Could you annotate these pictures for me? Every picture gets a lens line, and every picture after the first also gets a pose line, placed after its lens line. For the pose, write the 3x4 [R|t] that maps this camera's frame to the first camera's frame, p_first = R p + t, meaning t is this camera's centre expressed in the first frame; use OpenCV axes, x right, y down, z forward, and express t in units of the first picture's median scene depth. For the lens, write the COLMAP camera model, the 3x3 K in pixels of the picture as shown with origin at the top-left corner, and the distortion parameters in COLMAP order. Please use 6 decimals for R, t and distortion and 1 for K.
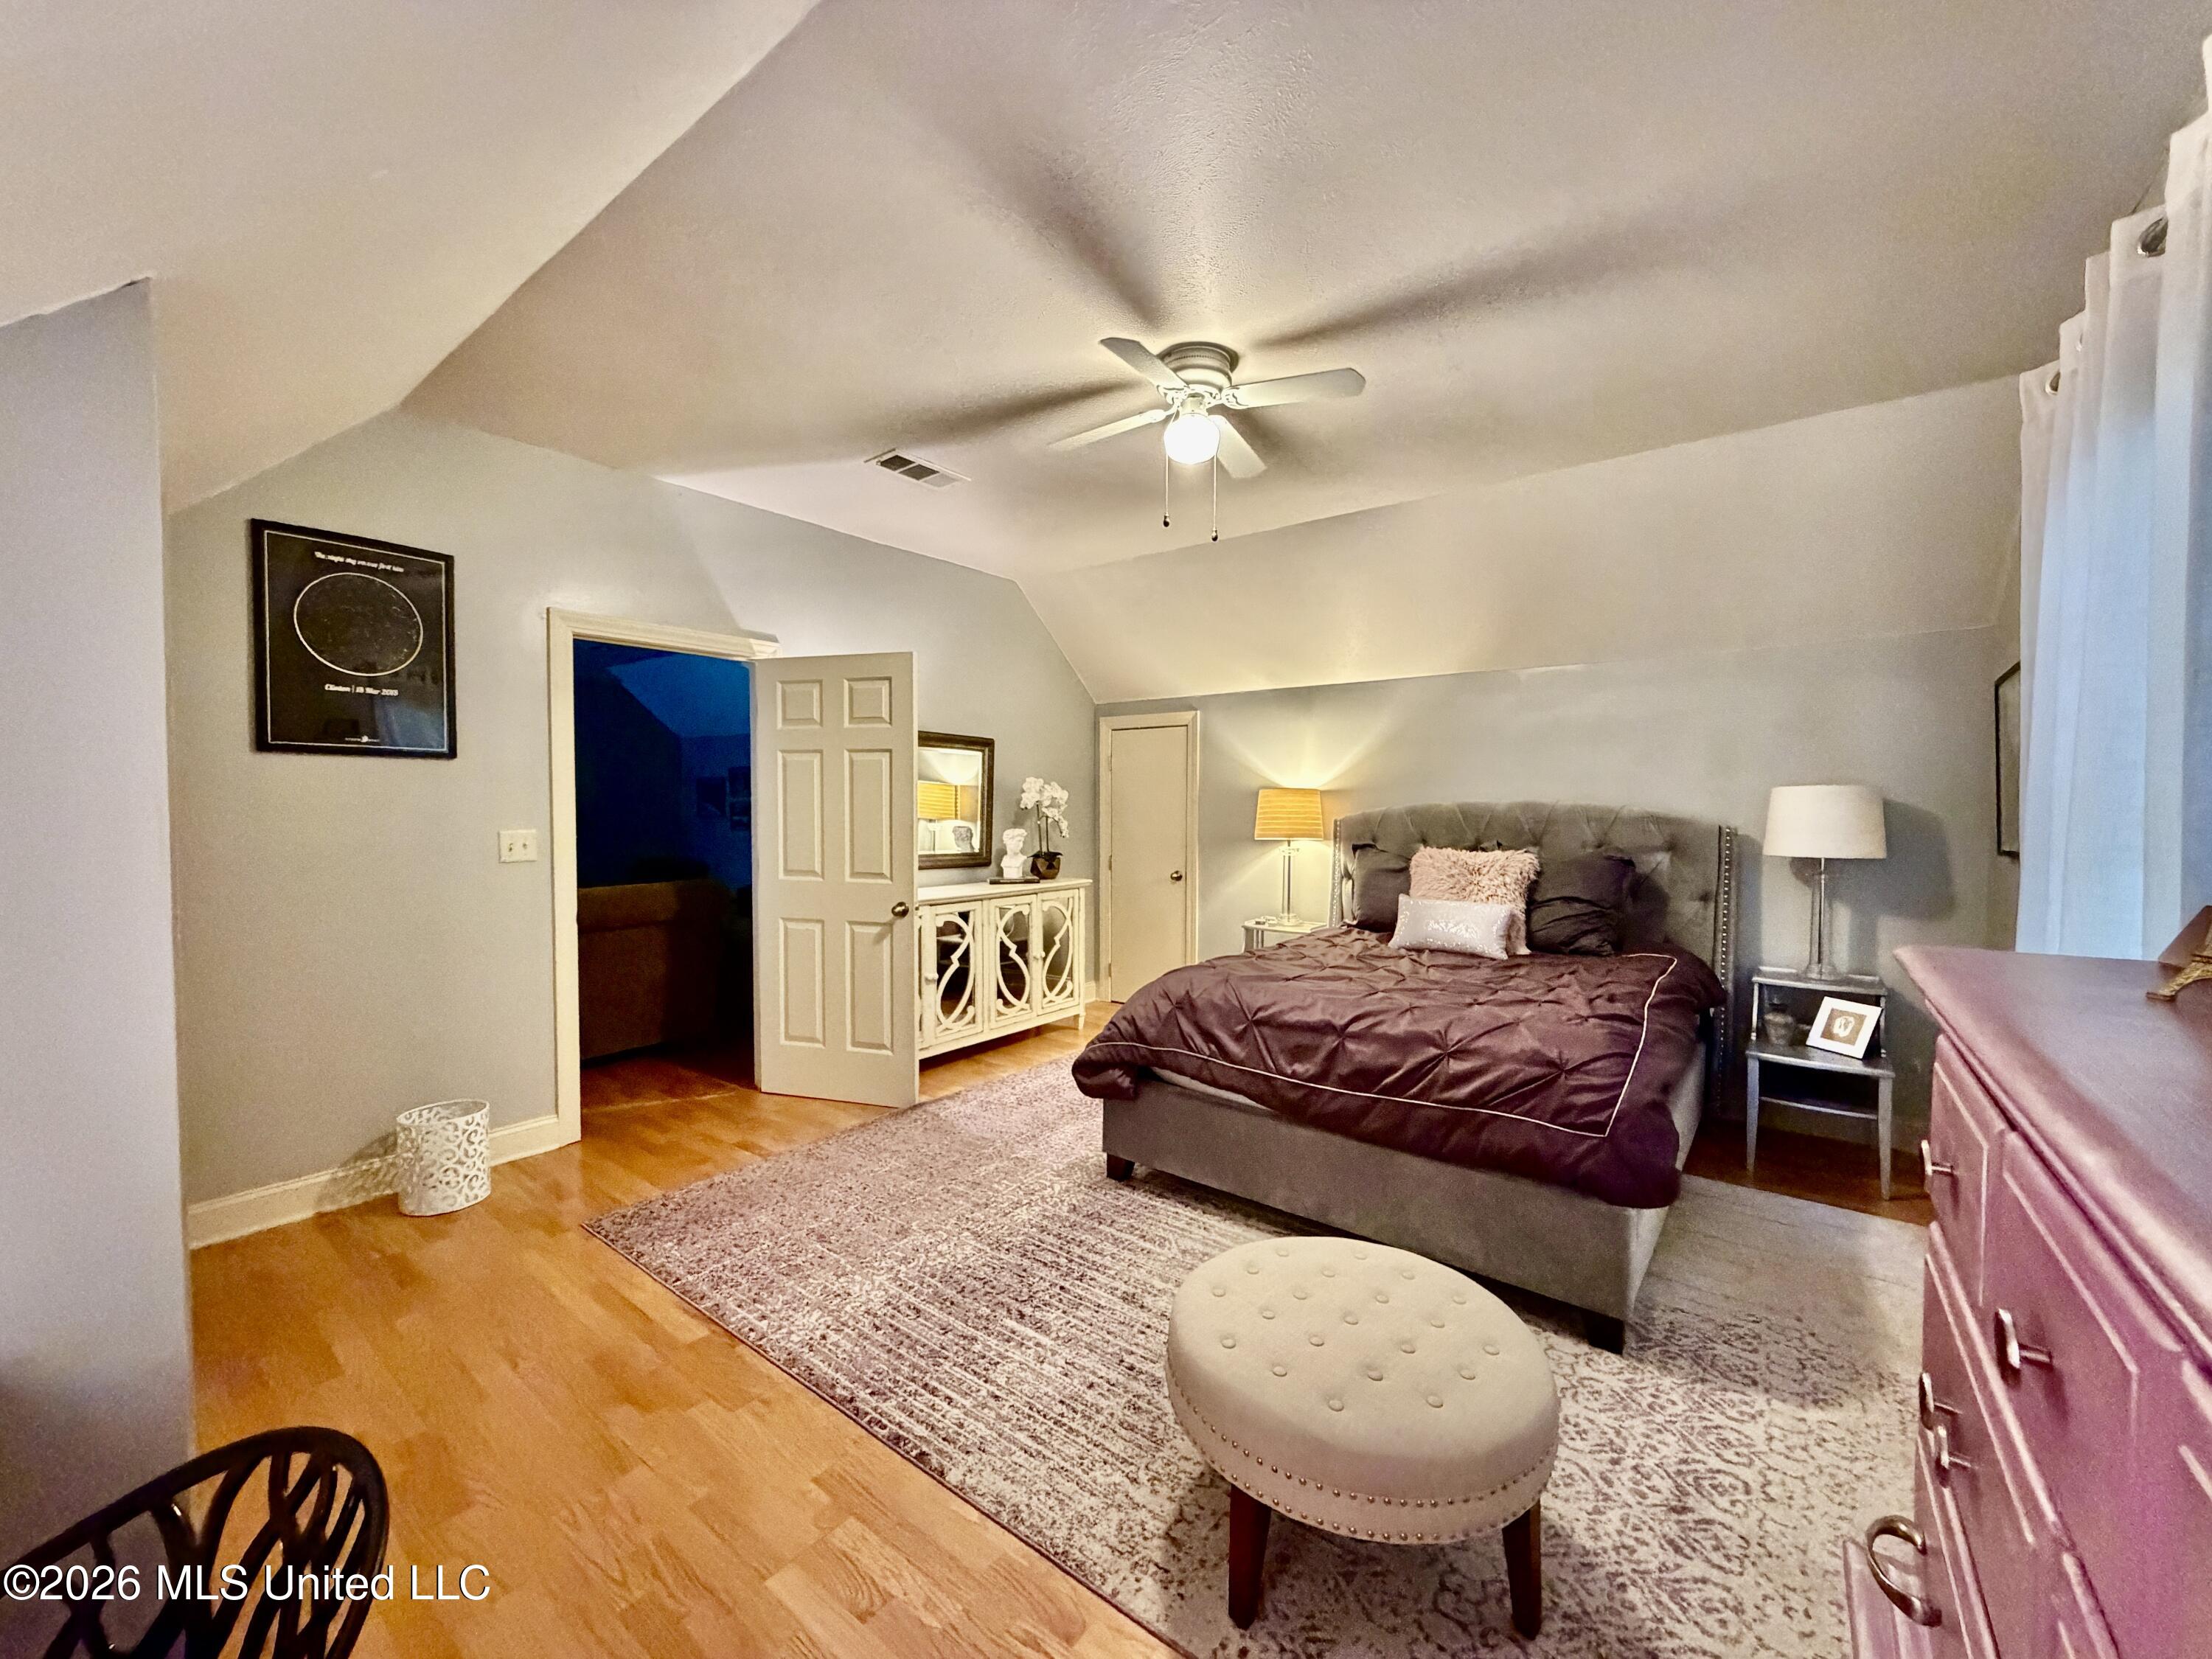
lens RADIAL K [[880.8, 0, 1101.5], [0, 880.8, 829.3], [0, 0, 1]] dist [-0.001288, -0.000070]
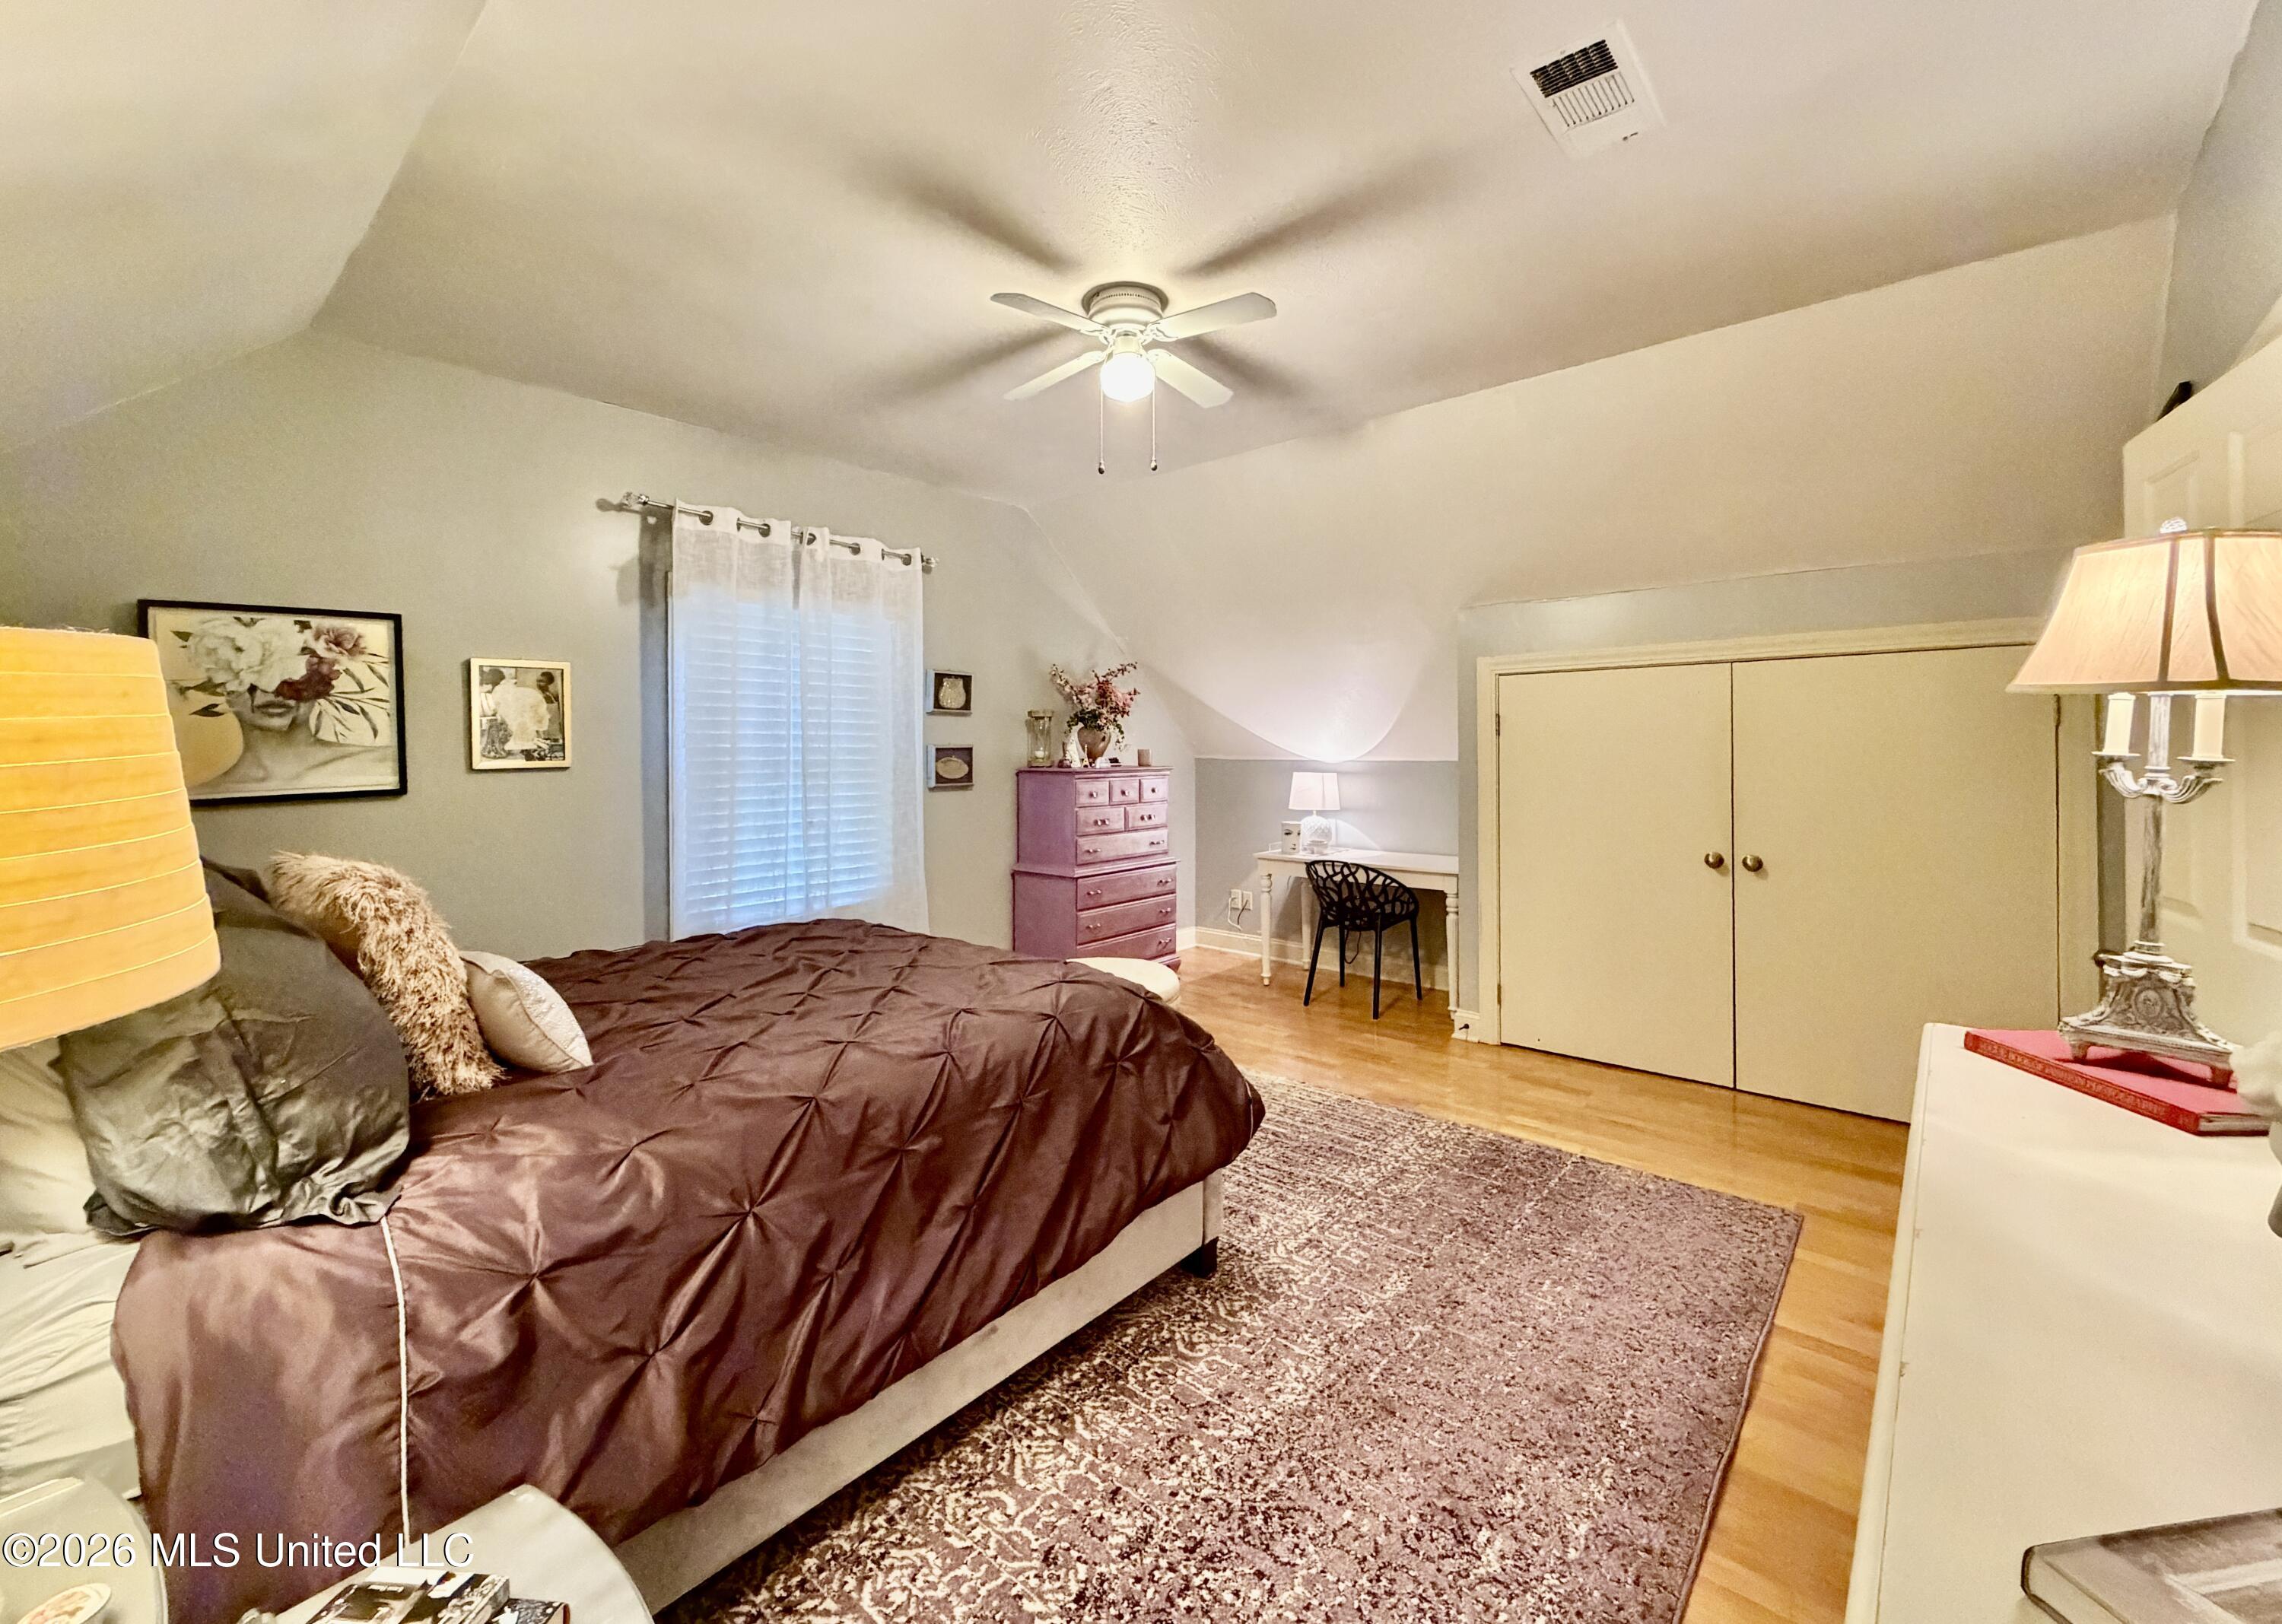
lens RADIAL K [[928.9, 0, 1133.9], [0, 928.9, 745.4], [0, 0, 1]] dist [-0.001741, -0.000145]
pose [[-0.998465, -0.002572, 0.055324, 0.038177], [-0.001016, 0.999604, 0.028136, -0.058899], [-0.055375, 0.028036, -0.998072, 2.053099]]
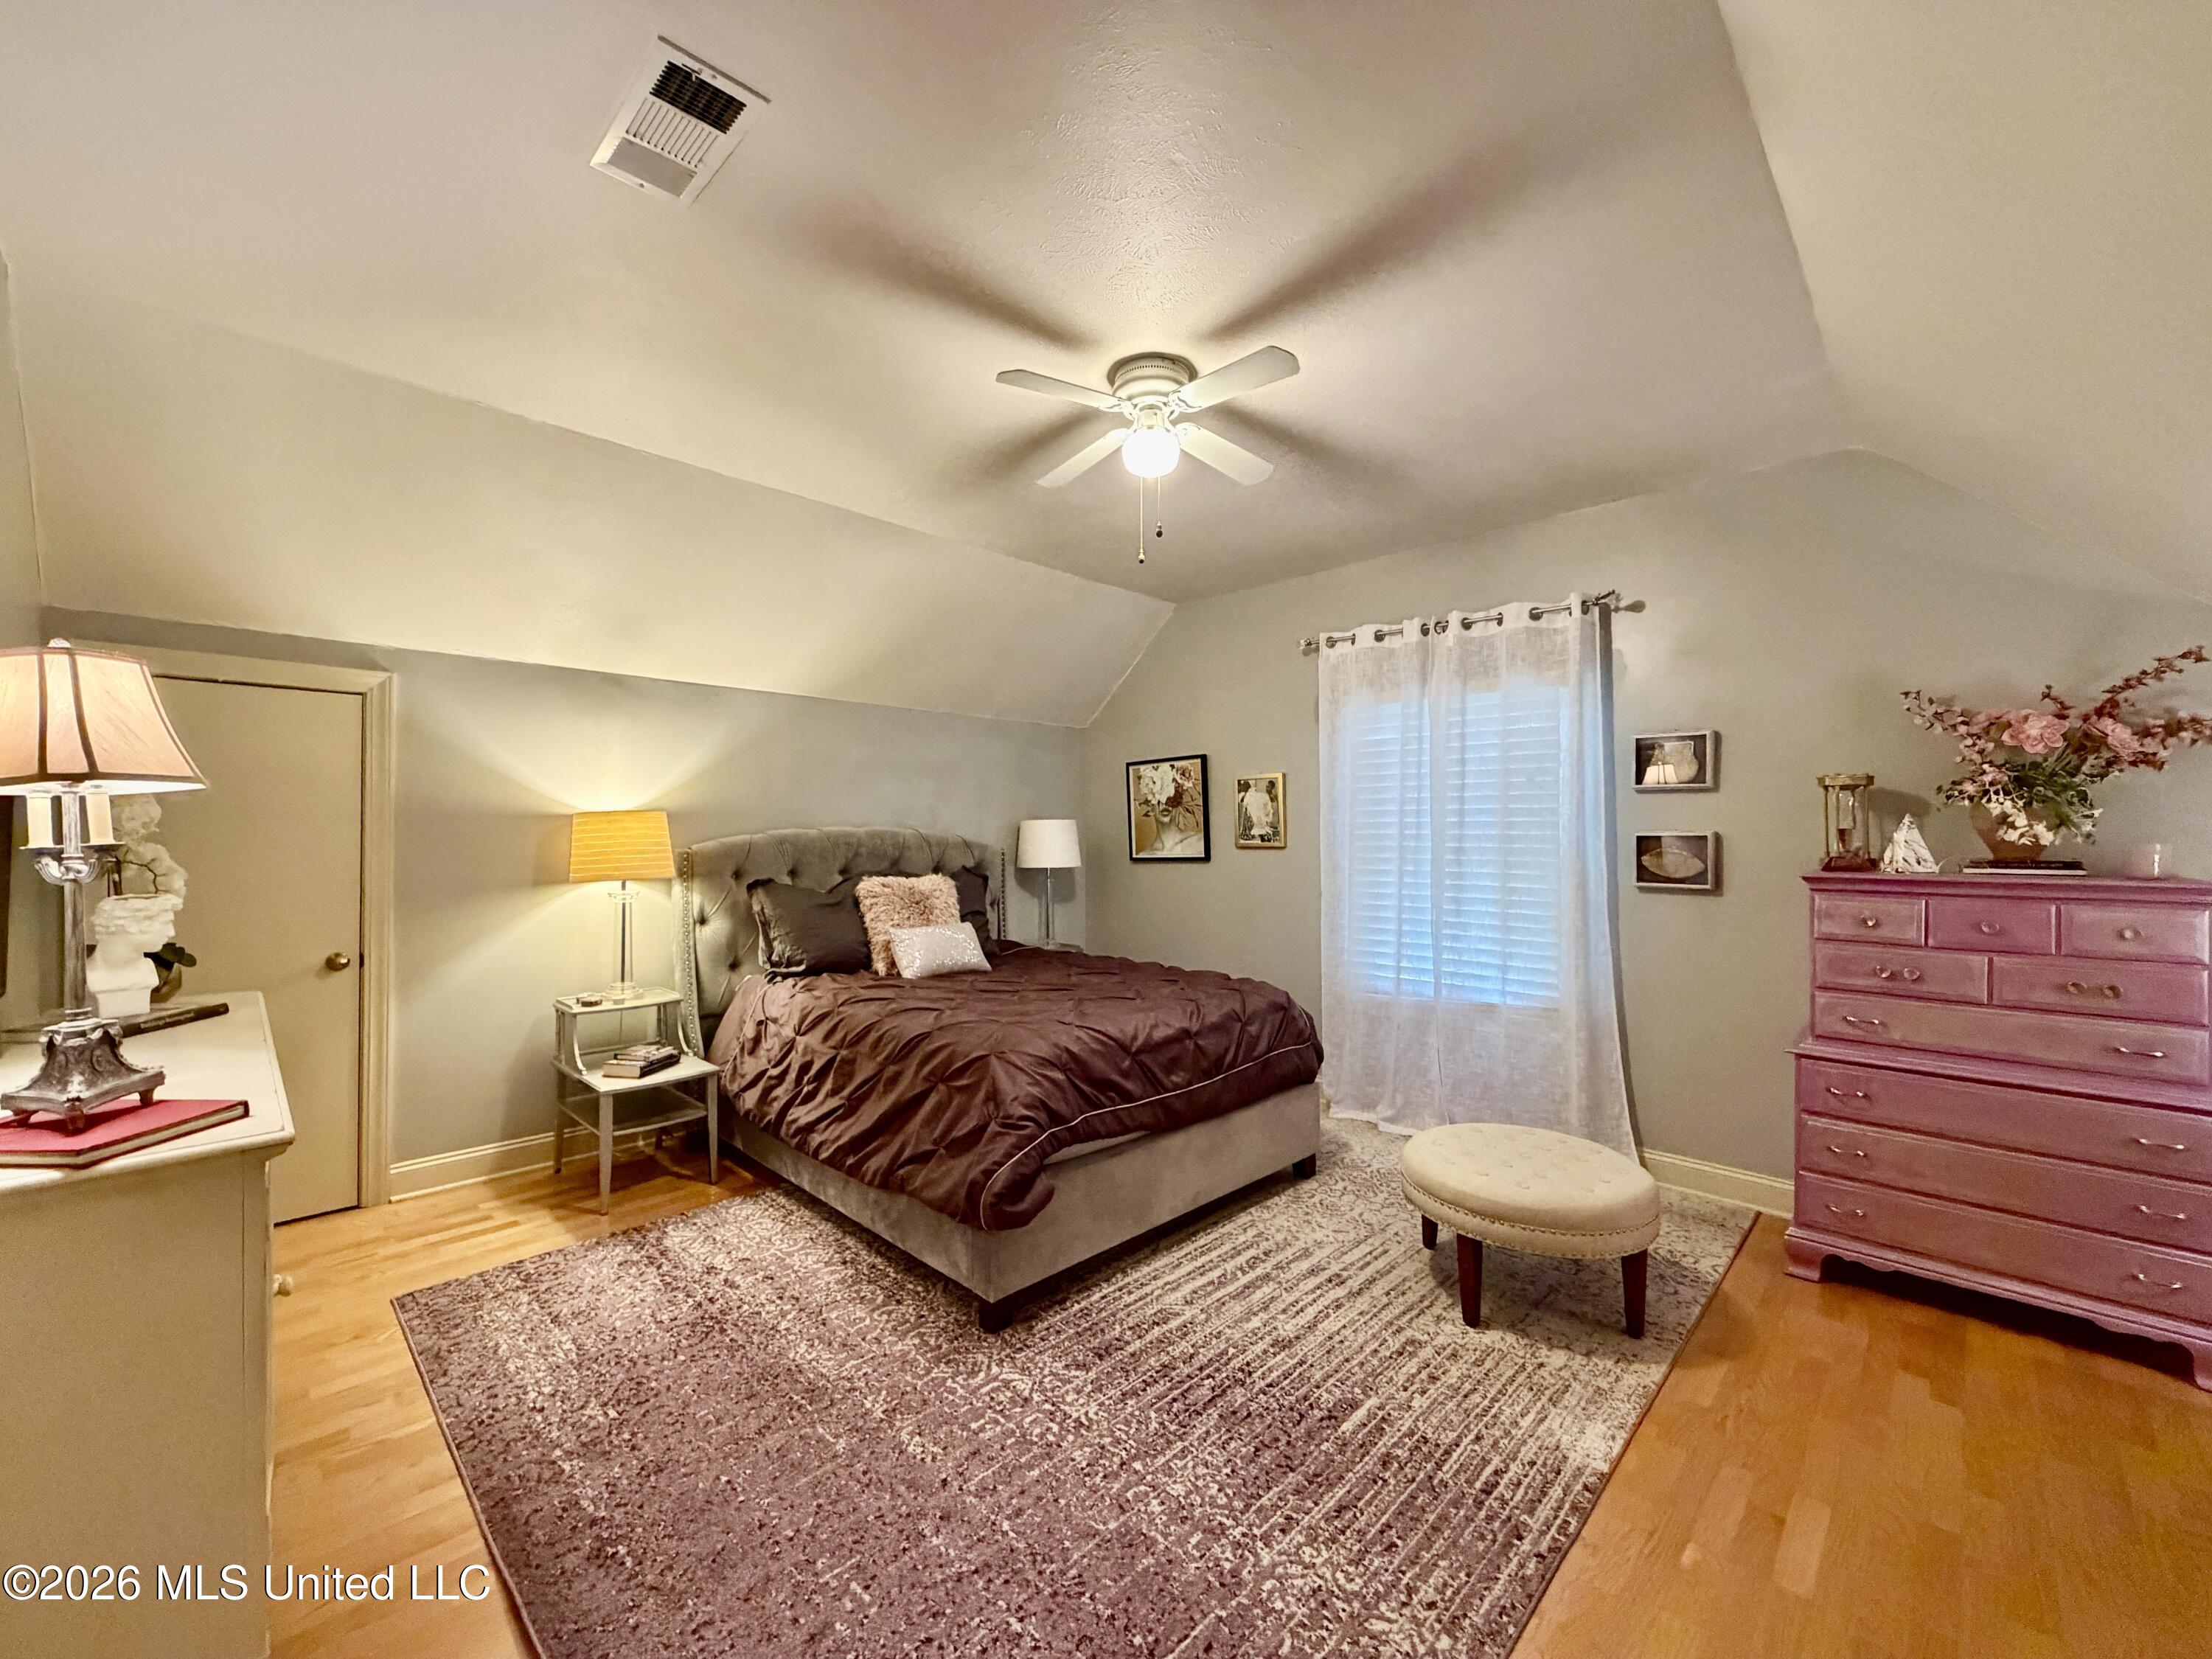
lens RADIAL K [[880.8, 0, 1101.5], [0, 880.8, 829.3], [0, 0, 1]] dist [-0.001288, -0.000070]
pose [[0.117994, -0.001296, 0.993013, -0.849675], [0.028516, 0.999591, -0.002084, -0.032593], [-0.992605, 0.028563, 0.117983, 0.952813]]
